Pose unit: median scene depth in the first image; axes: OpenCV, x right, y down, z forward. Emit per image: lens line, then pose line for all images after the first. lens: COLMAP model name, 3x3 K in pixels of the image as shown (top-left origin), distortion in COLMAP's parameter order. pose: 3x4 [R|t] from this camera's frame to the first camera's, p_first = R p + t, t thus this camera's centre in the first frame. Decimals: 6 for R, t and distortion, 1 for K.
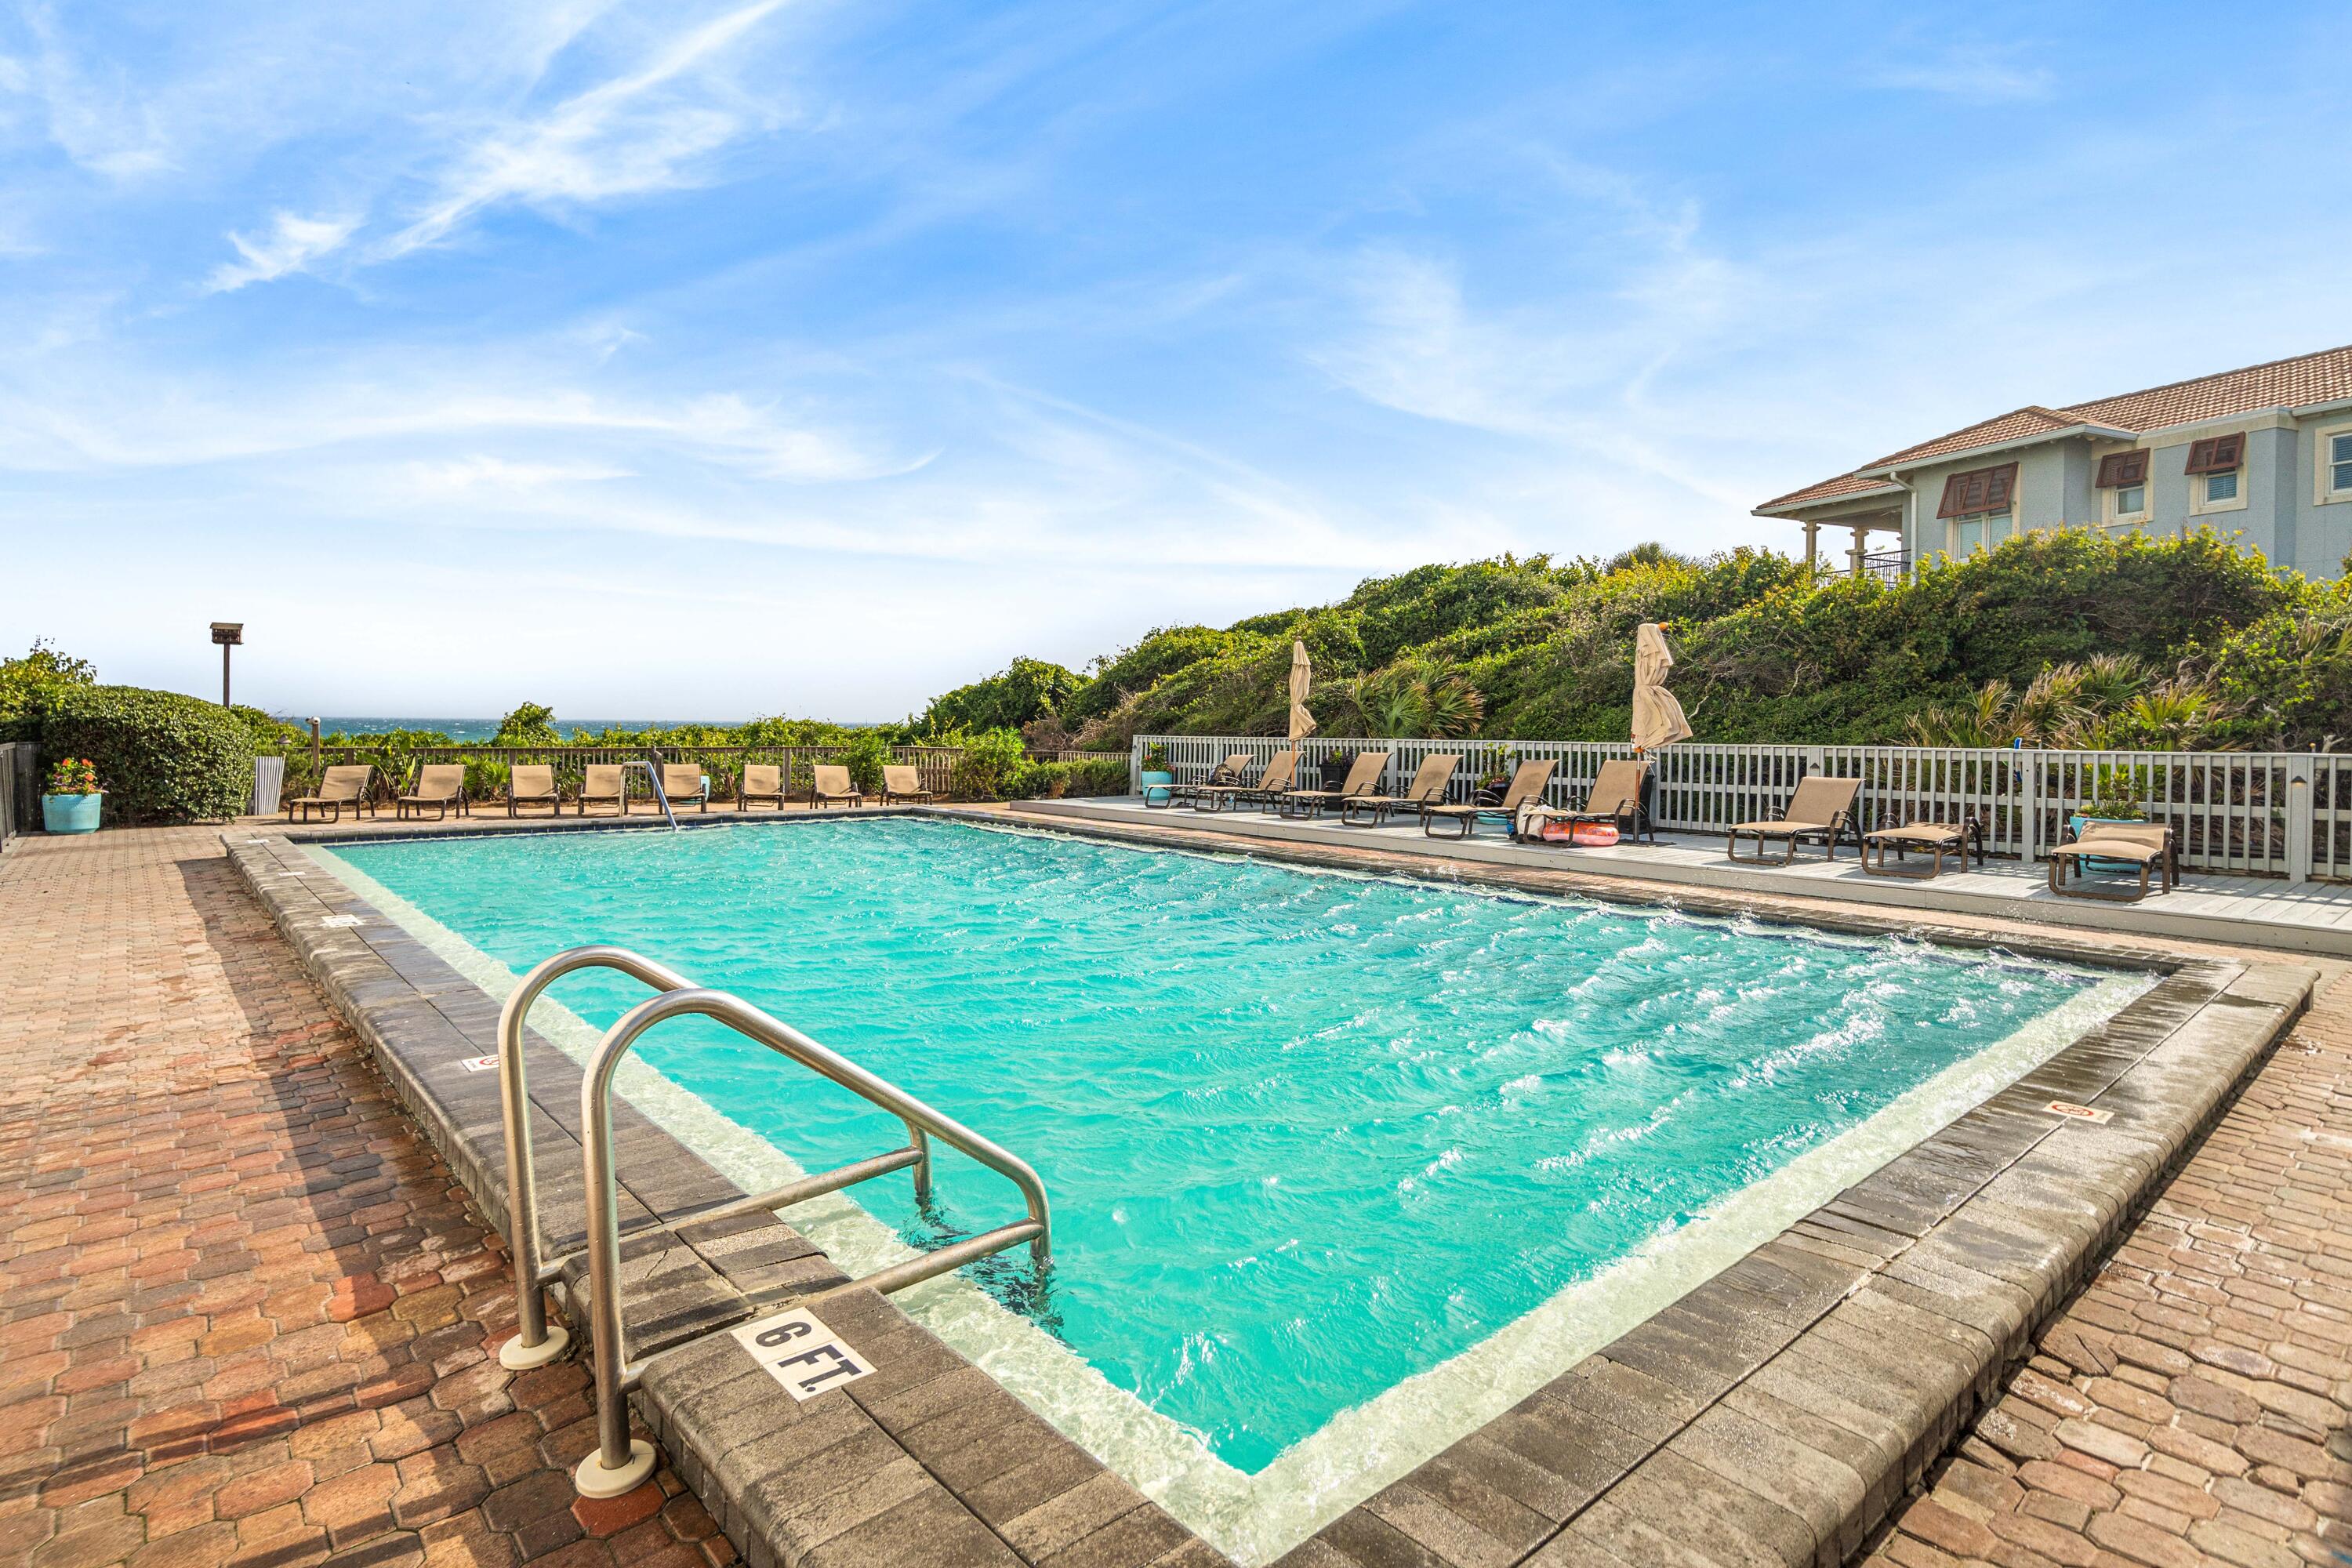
lens RADIAL K [[1180.3, 0, 1195.2], [0, 1180.3, 729.4], [0, 0, 1]] dist [0.000038, -0.000356]
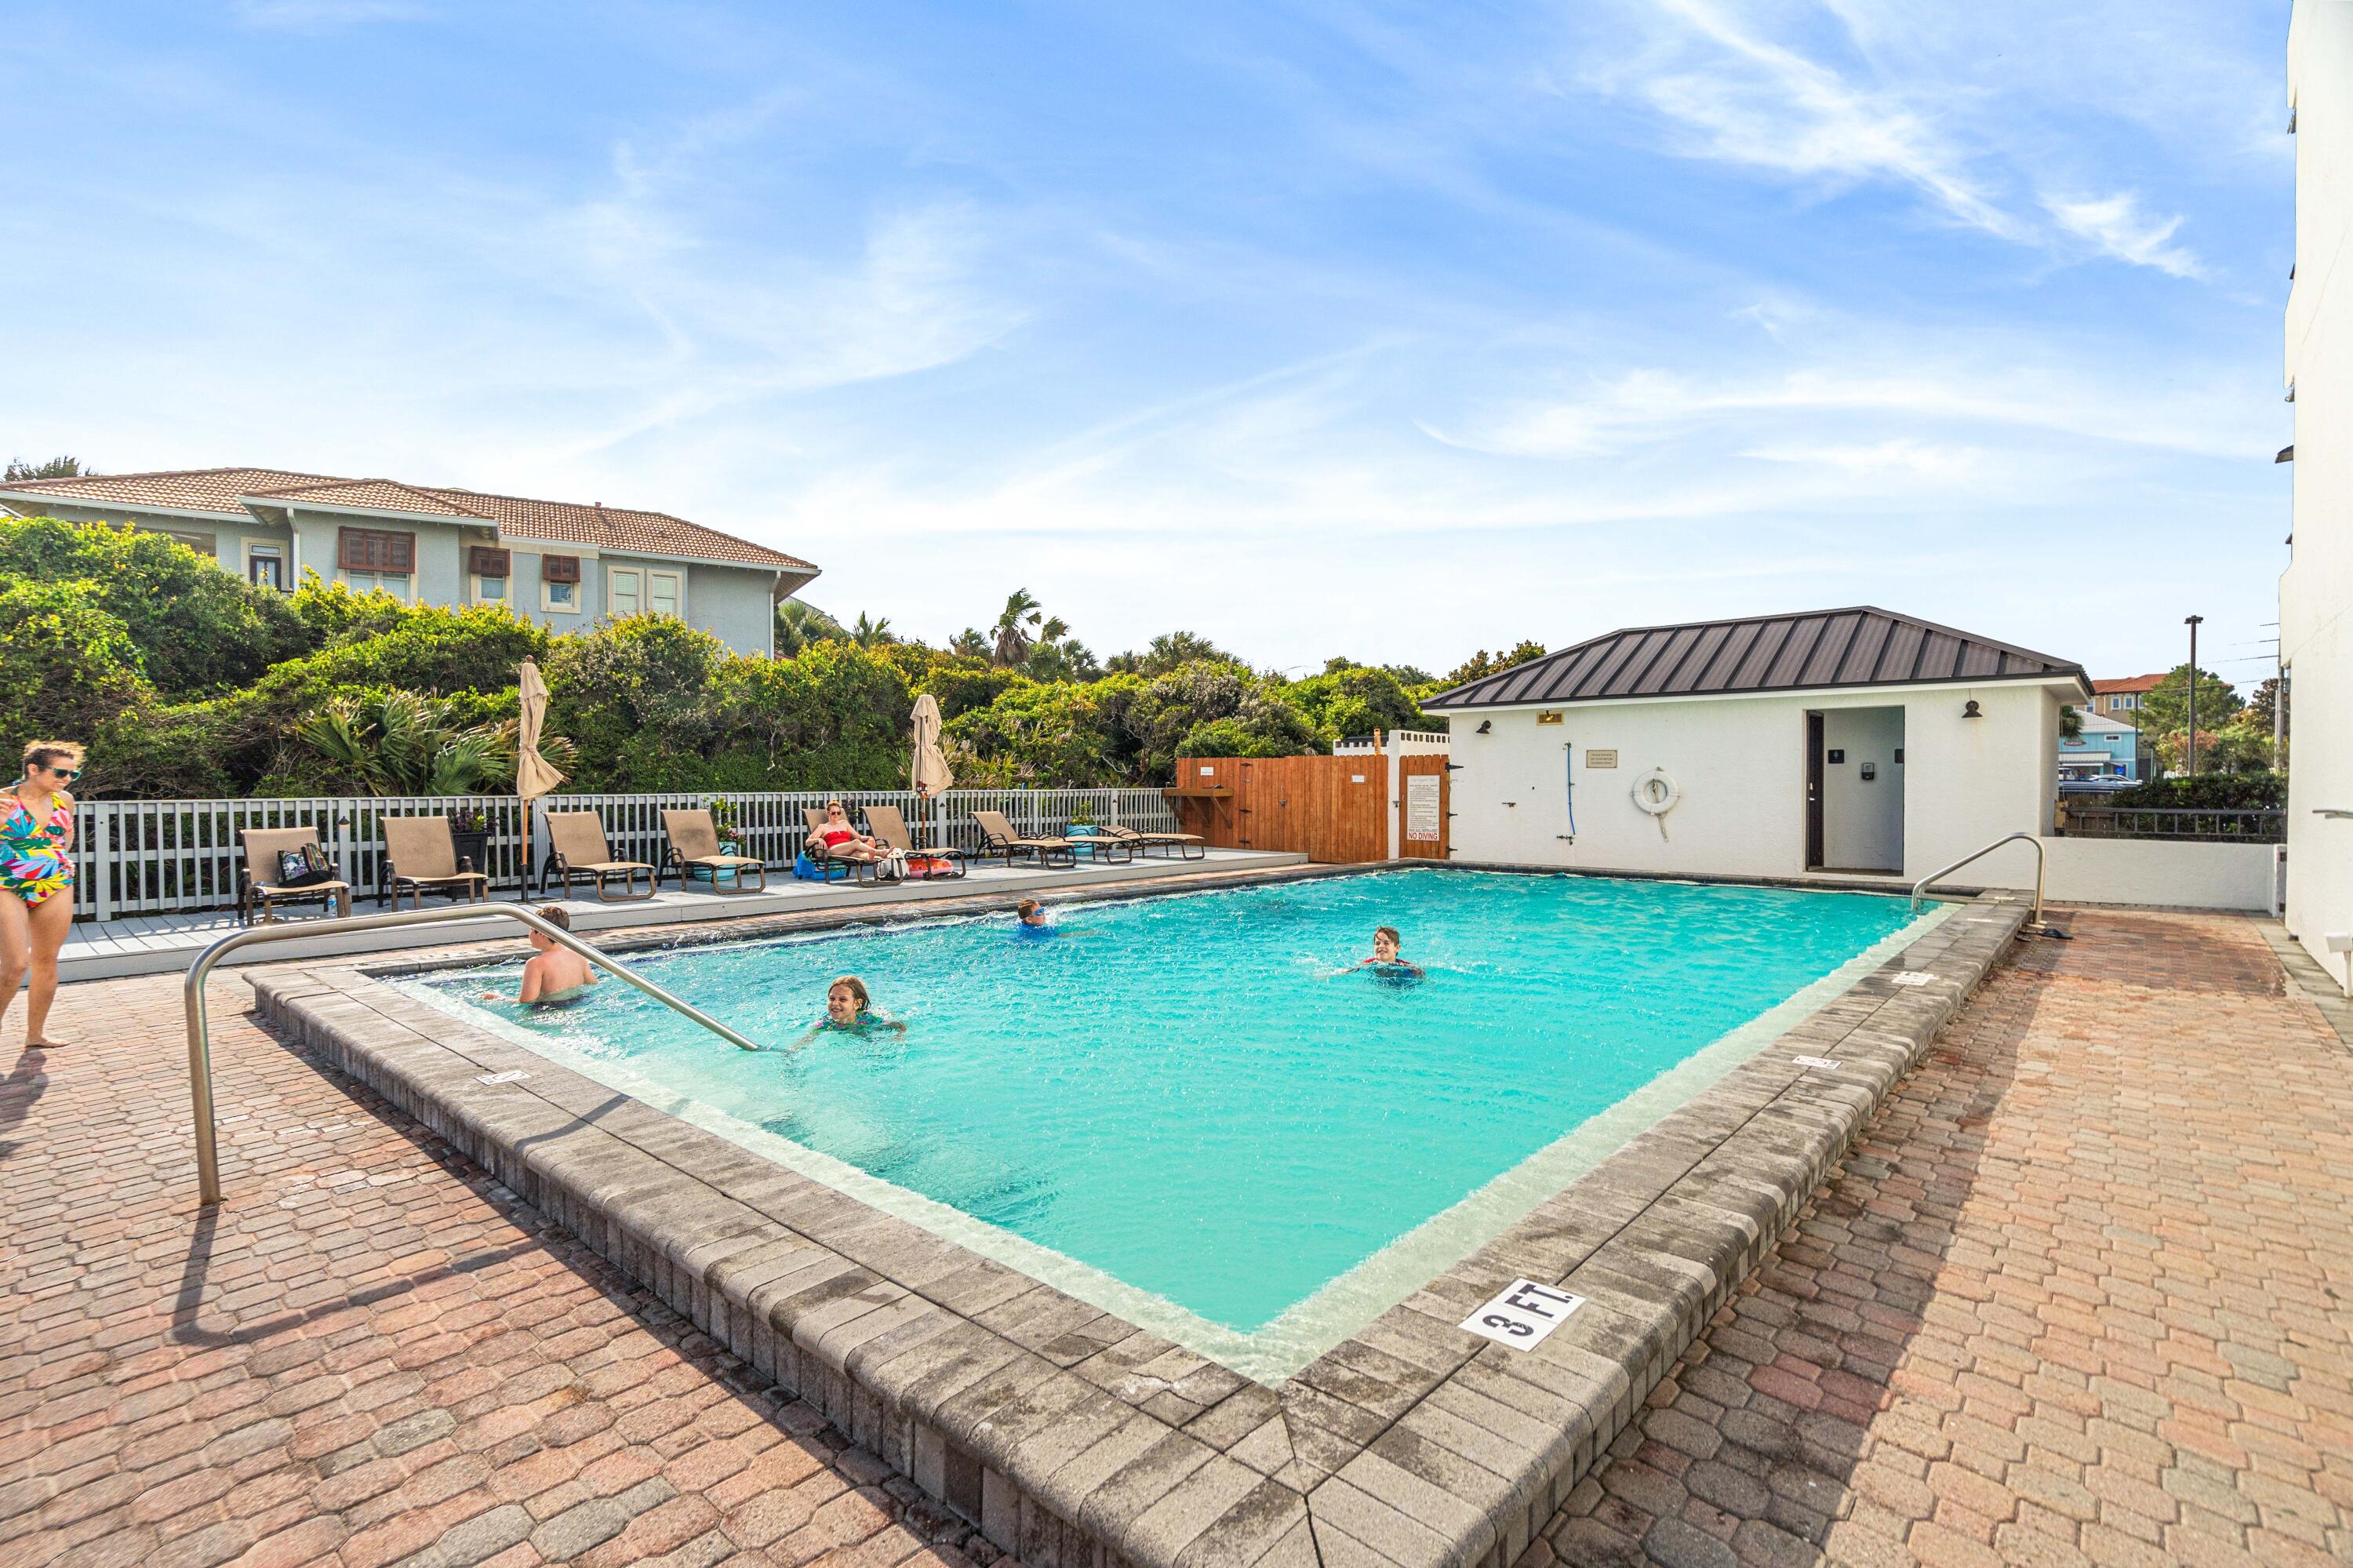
lens RADIAL K [[1092.9, 0, 1176.9], [0, 1092.9, 791.3], [0, 0, 1]] dist [0.002394, 0.000161]
pose [[-0.116643, -0.018661, 0.992999, -0.425590], [0.004293, 0.999805, 0.019293, -0.005039], [-0.993165, 0.006513, -0.116541, 0.456628]]
